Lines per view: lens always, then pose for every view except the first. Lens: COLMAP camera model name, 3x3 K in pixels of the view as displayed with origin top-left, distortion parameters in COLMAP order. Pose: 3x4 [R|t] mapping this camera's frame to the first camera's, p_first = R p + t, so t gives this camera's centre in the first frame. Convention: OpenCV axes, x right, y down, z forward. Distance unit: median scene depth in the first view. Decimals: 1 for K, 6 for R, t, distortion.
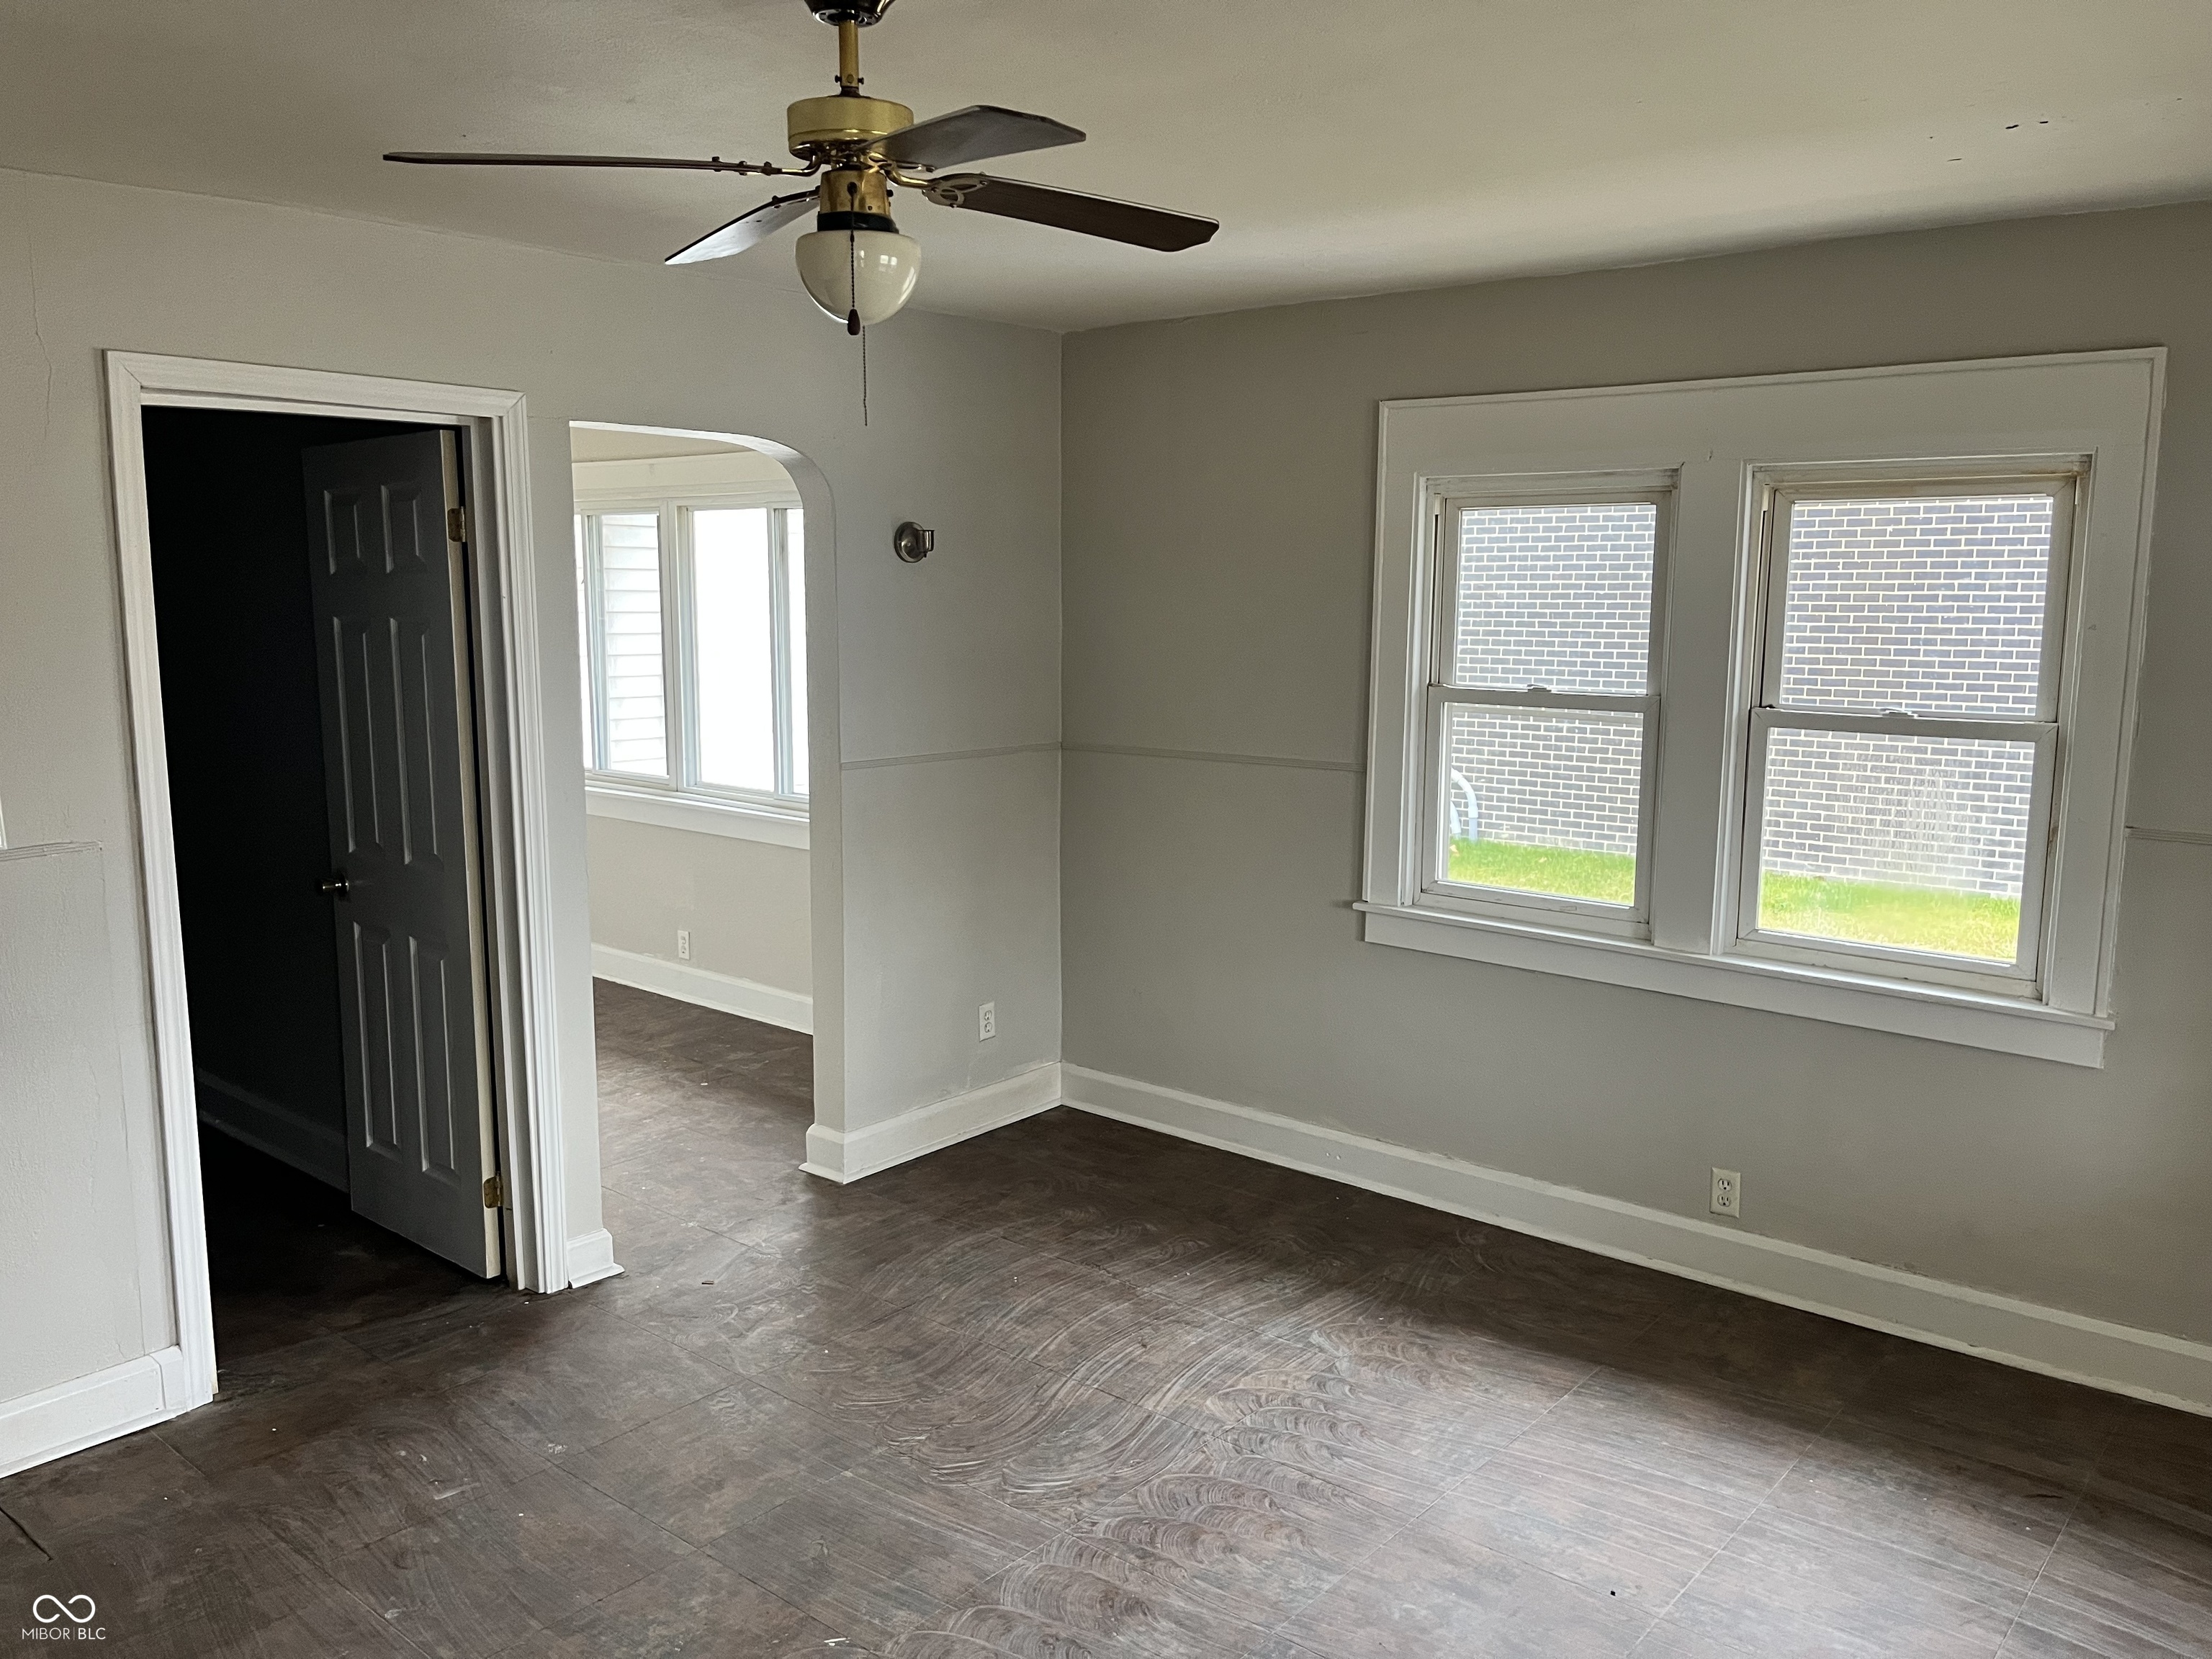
lens RADIAL K [[1683.1, 0, 1072.1], [0, 1683.1, 805.6], [0, 0, 1]] dist [0.051081, -0.094603]
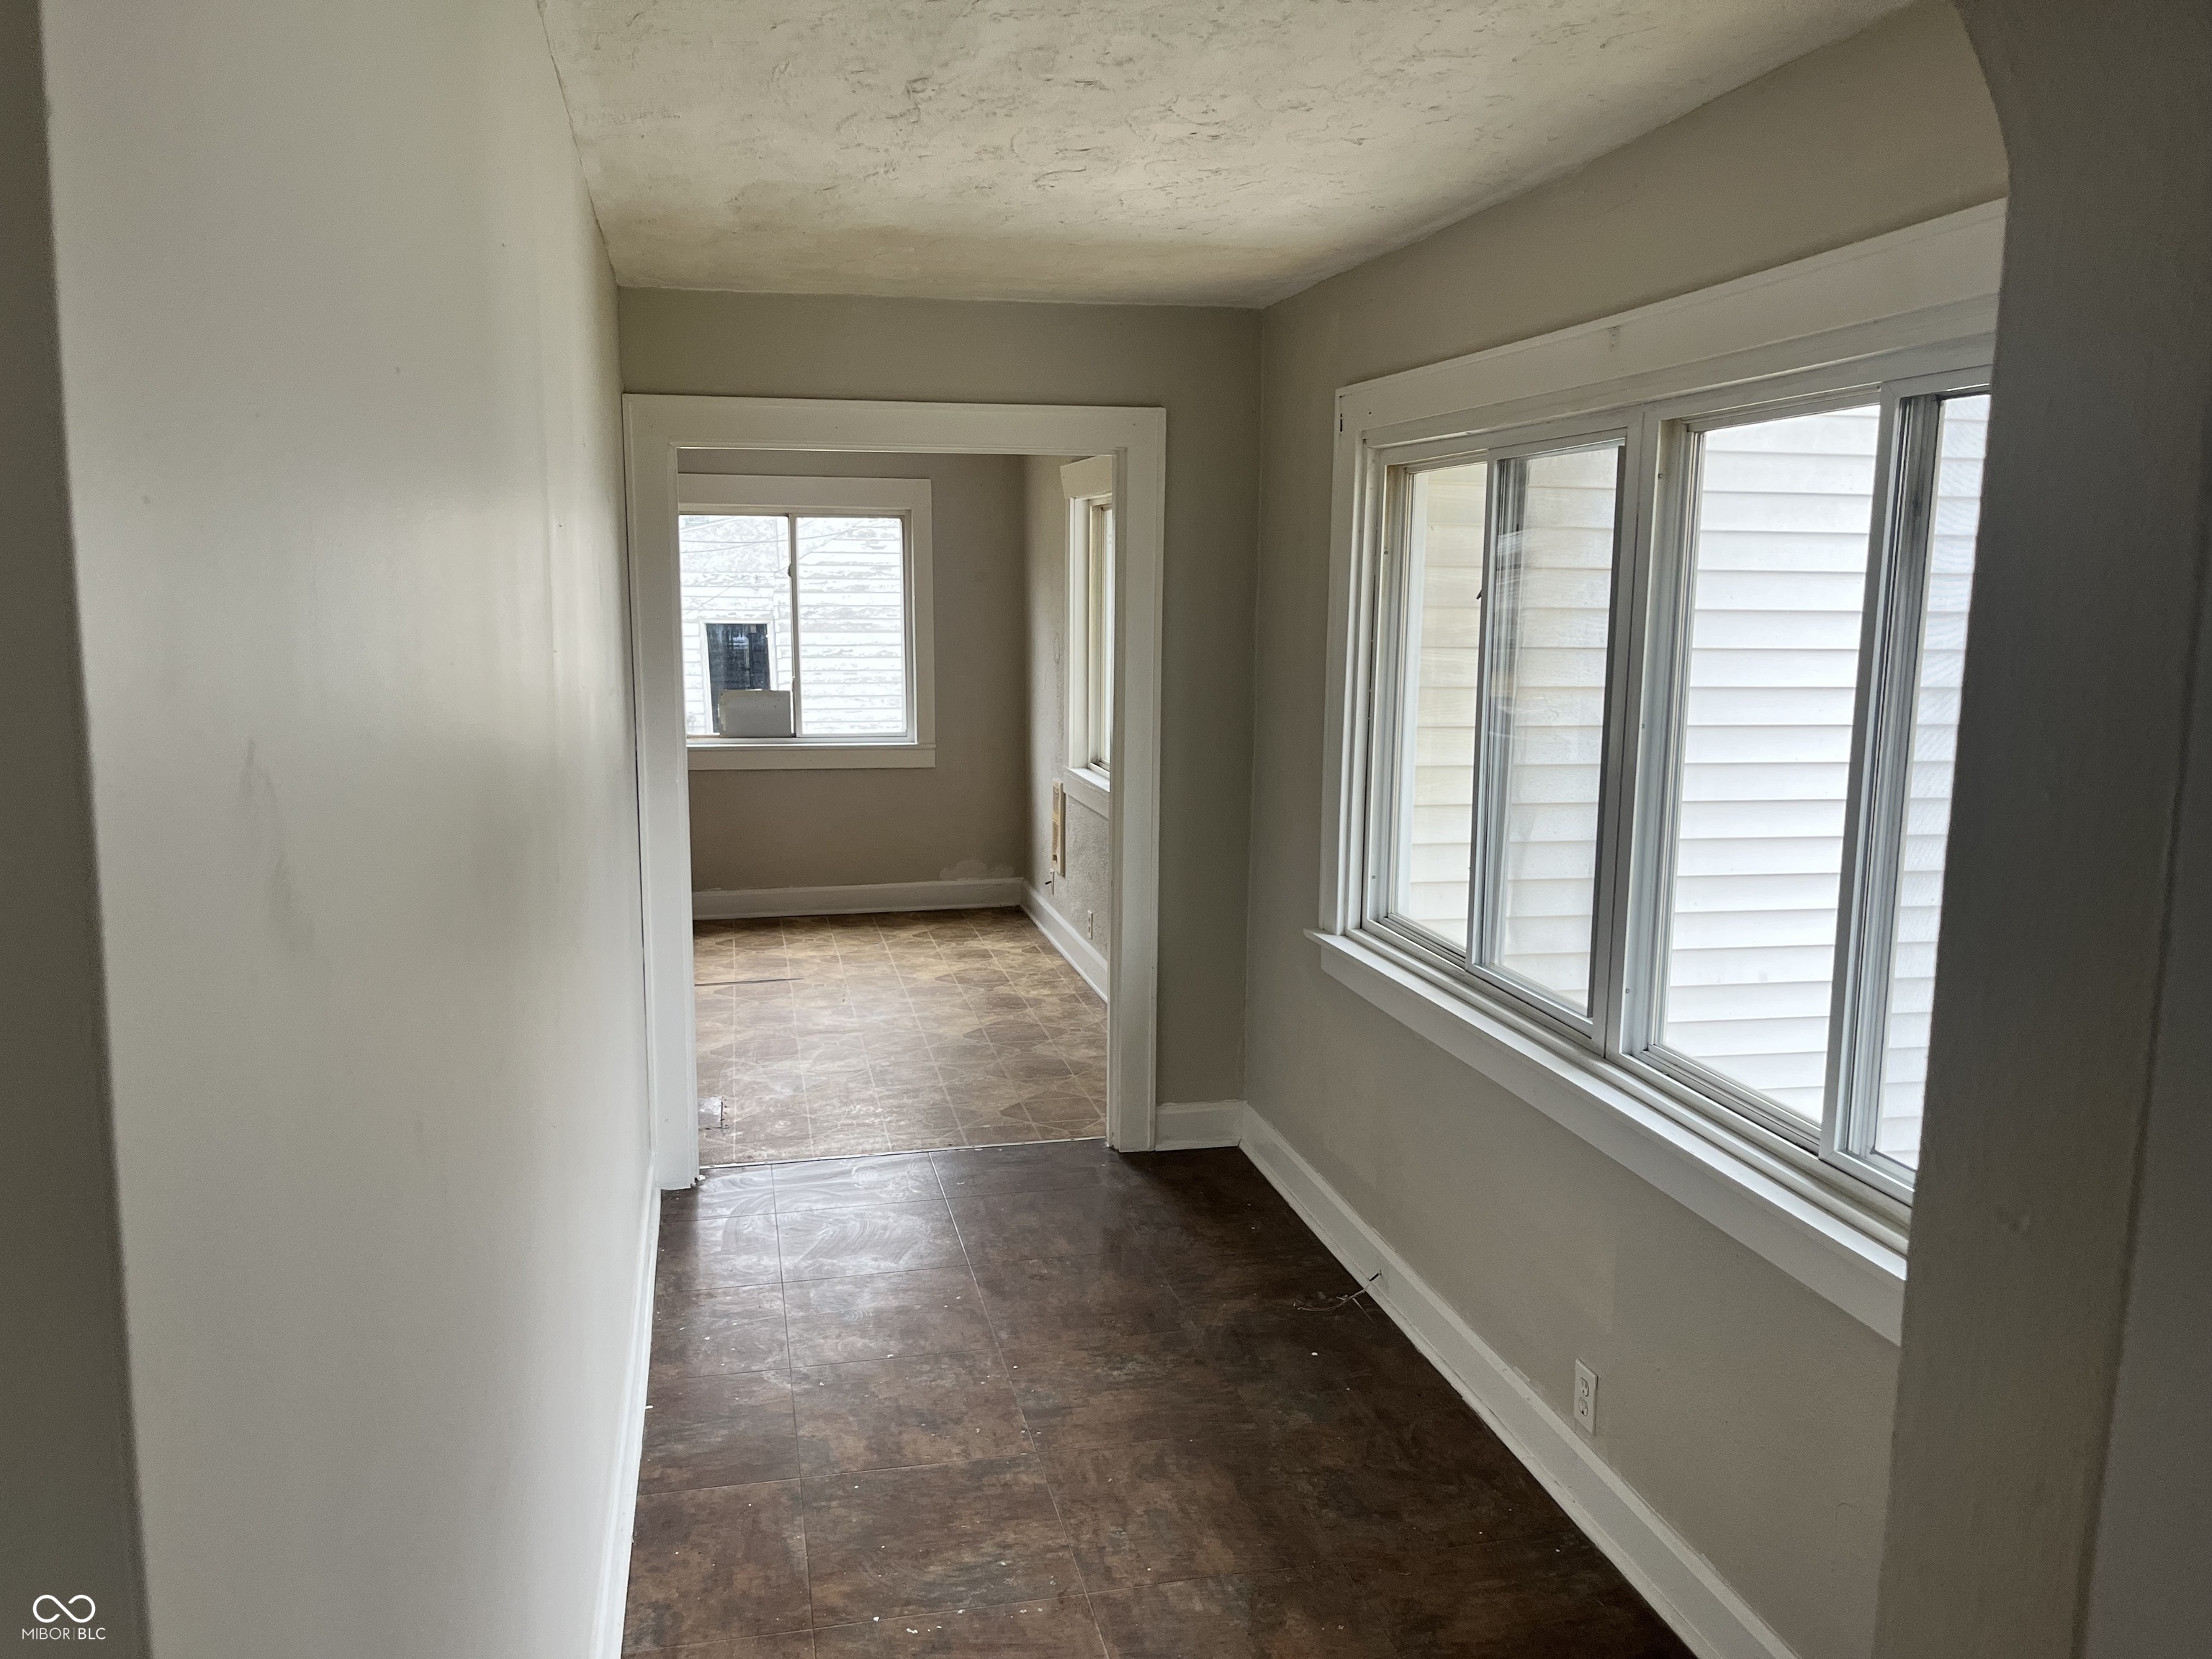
lens RADIAL K [[1683.1, 0, 1098.1], [0, 1683.1, 843.6], [0, 0, 1]] dist [0.051081, -0.094603]
pose [[0.811373, 0.097676, -0.576310, -0.090521], [-0.099194, 0.994648, 0.028925, -0.067128], [0.576051, 0.033698, 0.816719, 0.563463]]
